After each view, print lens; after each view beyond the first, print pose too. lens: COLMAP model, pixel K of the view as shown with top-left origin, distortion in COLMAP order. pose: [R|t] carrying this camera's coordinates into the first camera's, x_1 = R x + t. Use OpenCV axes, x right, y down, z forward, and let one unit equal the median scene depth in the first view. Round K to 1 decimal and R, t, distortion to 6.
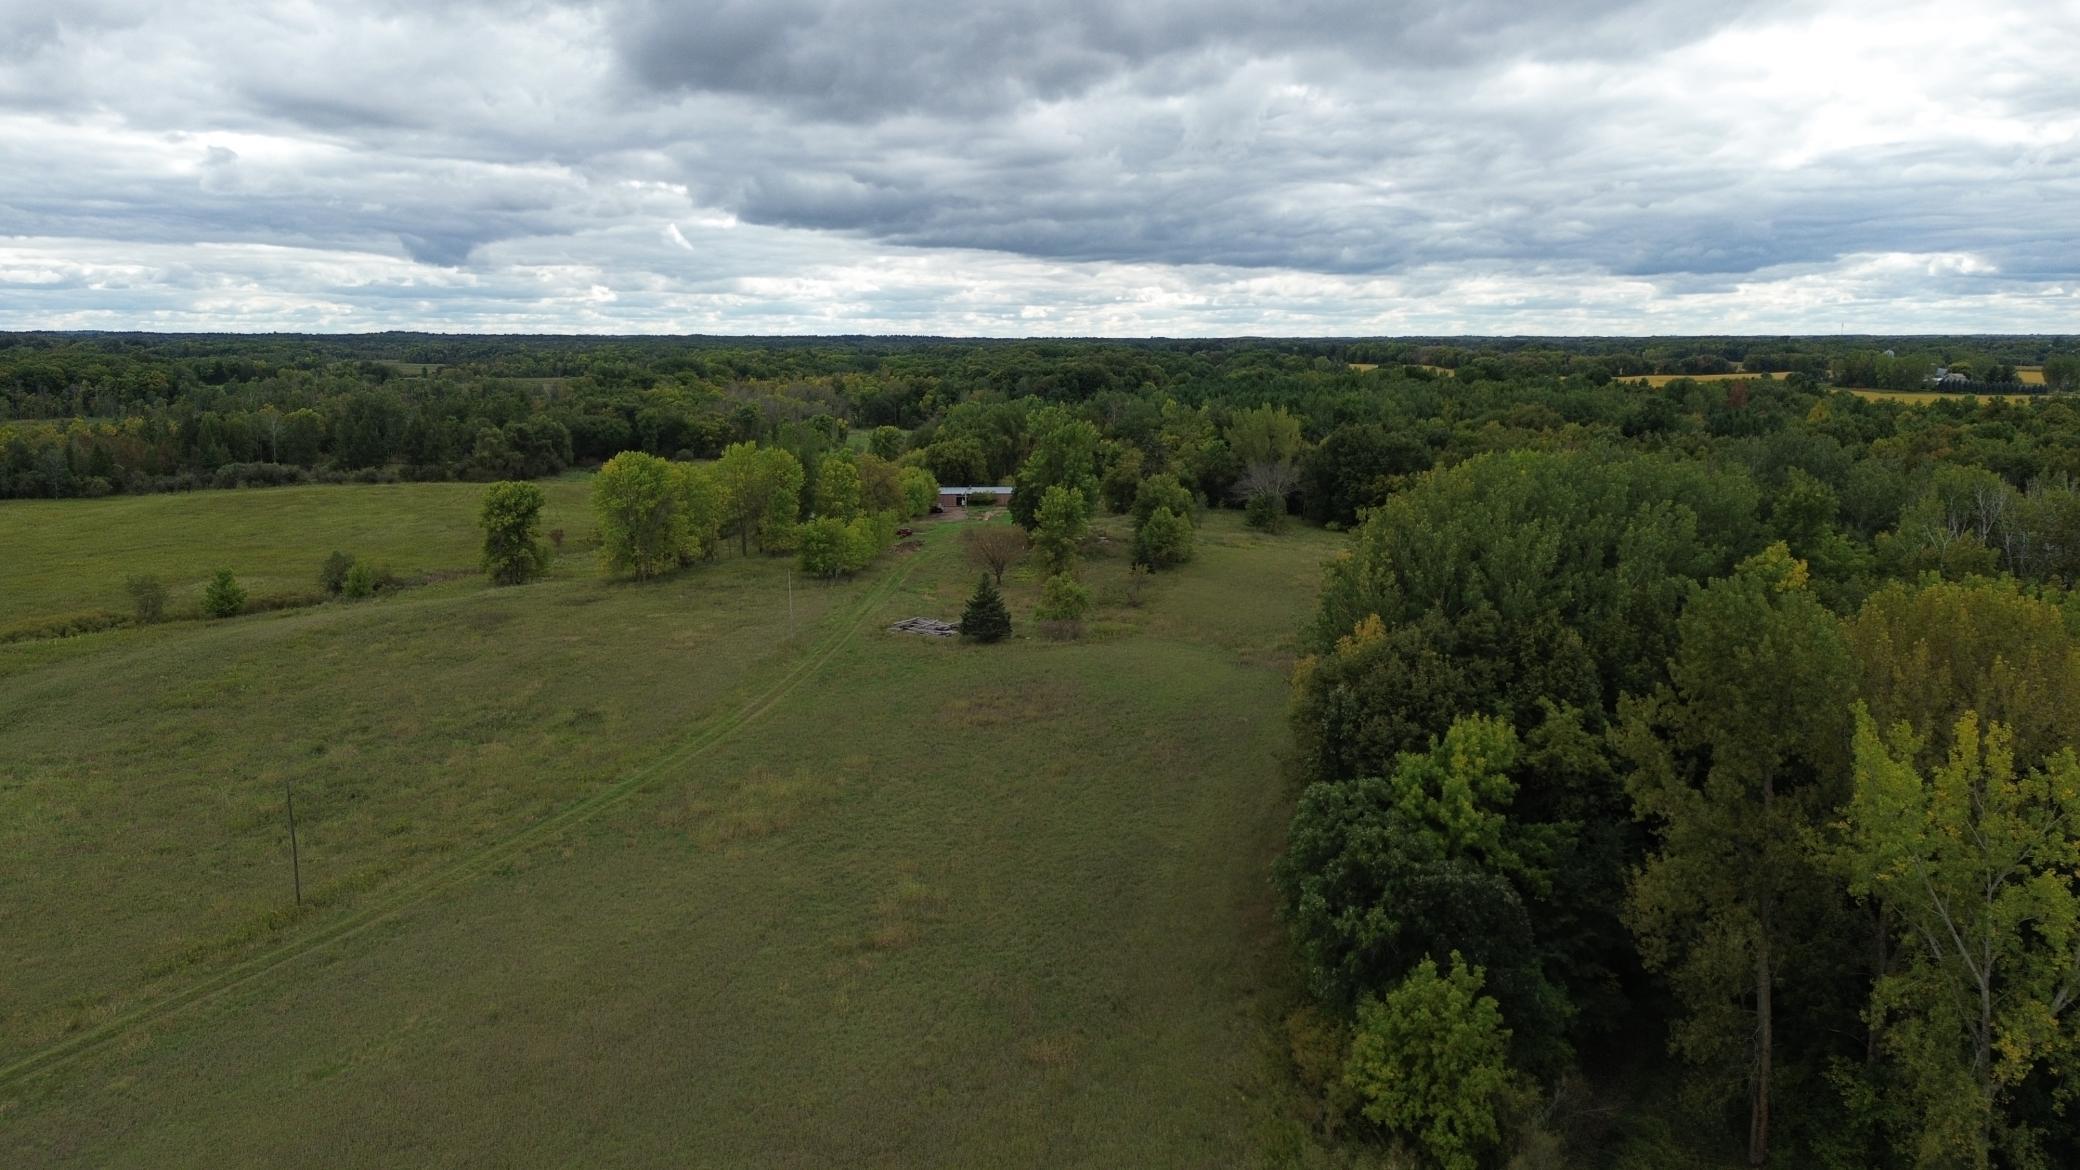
lens RADIAL K [[1457.5, 0, 1035.3], [0, 1457.5, 587.9], [0, 0, 1]] dist [0.094208, -0.101012]
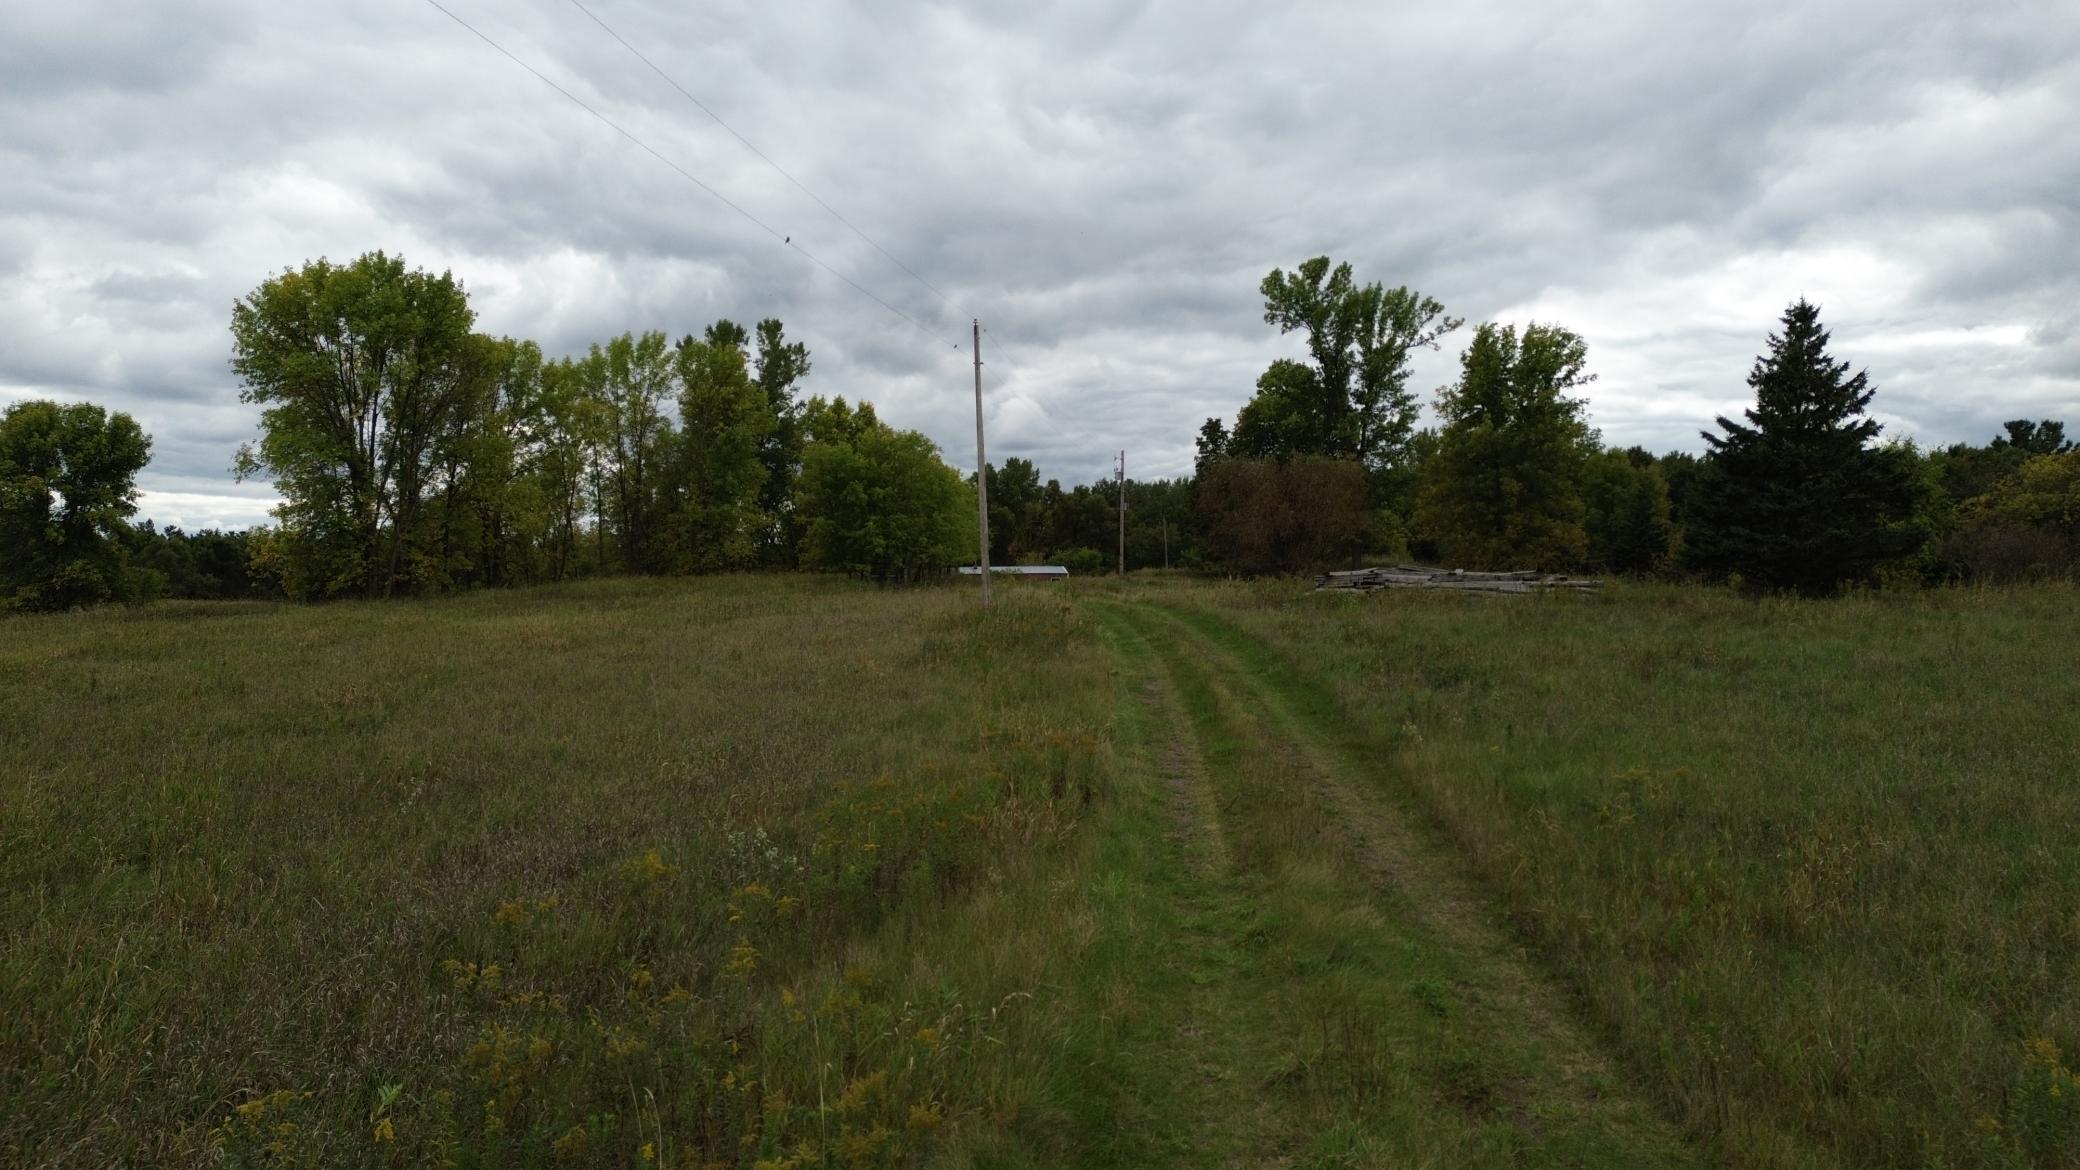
lens RADIAL K [[1457.5, 0, 1038.5], [0, 1457.5, 595.8], [0, 0, 1]] dist [0.094208, -0.101012]
pose [[0.990628, -0.006272, 0.136444, -0.102913], [0.027645, 0.987477, -0.155319, 0.037802], [-0.133761, 0.157636, 0.978396, 0.409013]]
